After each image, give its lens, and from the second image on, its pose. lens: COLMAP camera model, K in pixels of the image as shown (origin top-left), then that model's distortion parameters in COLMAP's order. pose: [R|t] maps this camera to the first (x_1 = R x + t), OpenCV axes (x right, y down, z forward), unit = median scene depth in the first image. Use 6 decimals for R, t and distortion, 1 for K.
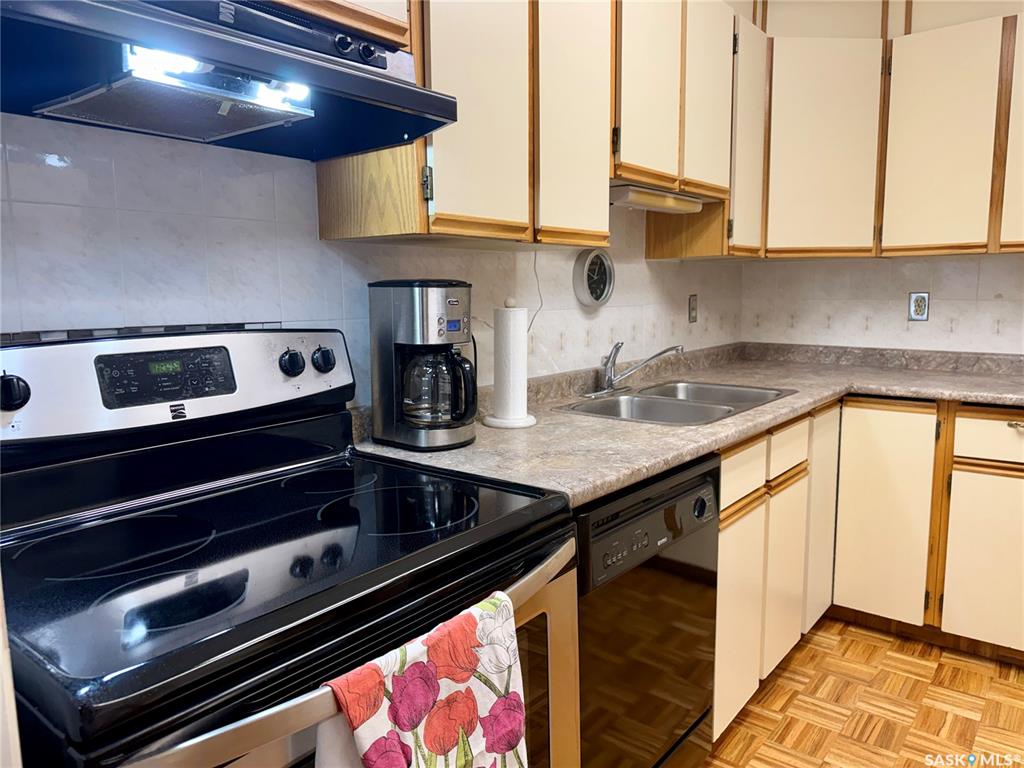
lens RADIAL K [[722.6, 0, 511.0], [0, 722.6, 383.7], [0, 0, 1]] dist [0.085956, -0.100151]
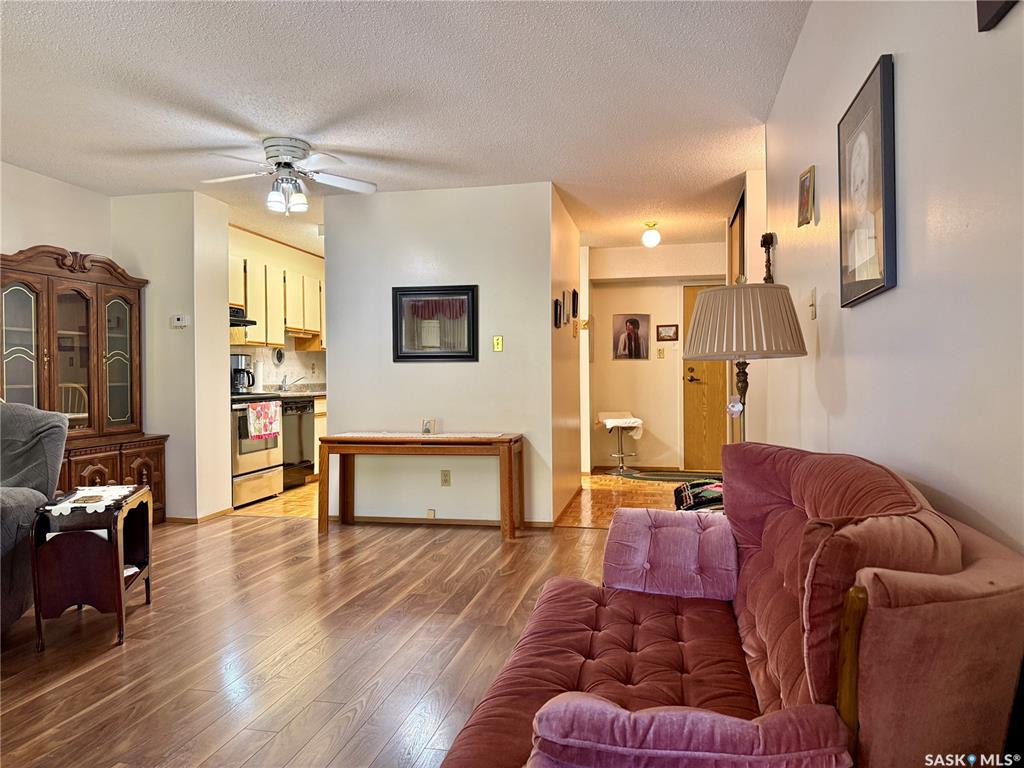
lens RADIAL K [[722.6, 0, 518.3], [0, 722.6, 382.3], [0, 0, 1]] dist [0.085956, -0.100151]
pose [[0.894471, 0.005503, 0.447093, -0.368592], [0.050618, 0.992250, -0.113481, 0.380900], [-0.444252, 0.124136, 0.887260, -2.270578]]
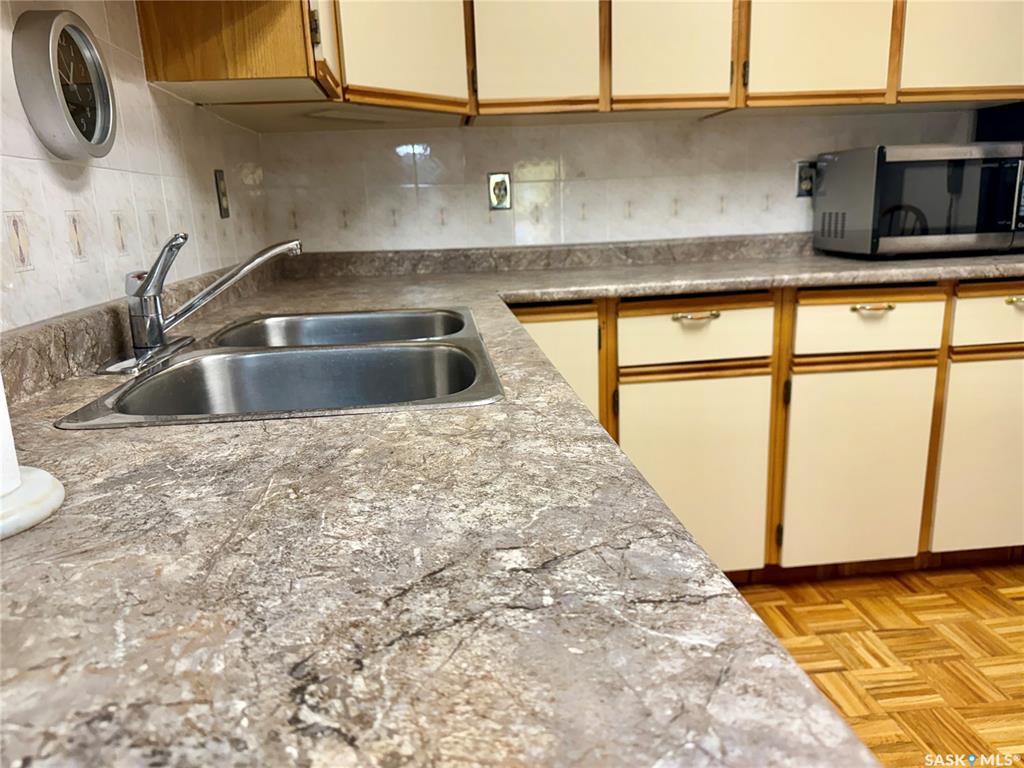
lens RADIAL K [[722.6, 0, 511.4], [0, 722.6, 381.8], [0, 0, 1]] dist [0.085956, -0.100151]
pose [[0.704786, -0.179516, 0.686331, -0.025614], [0.122240, 0.983714, 0.131772, -0.004308], [-0.698809, -0.008974, 0.715252, 0.515812]]
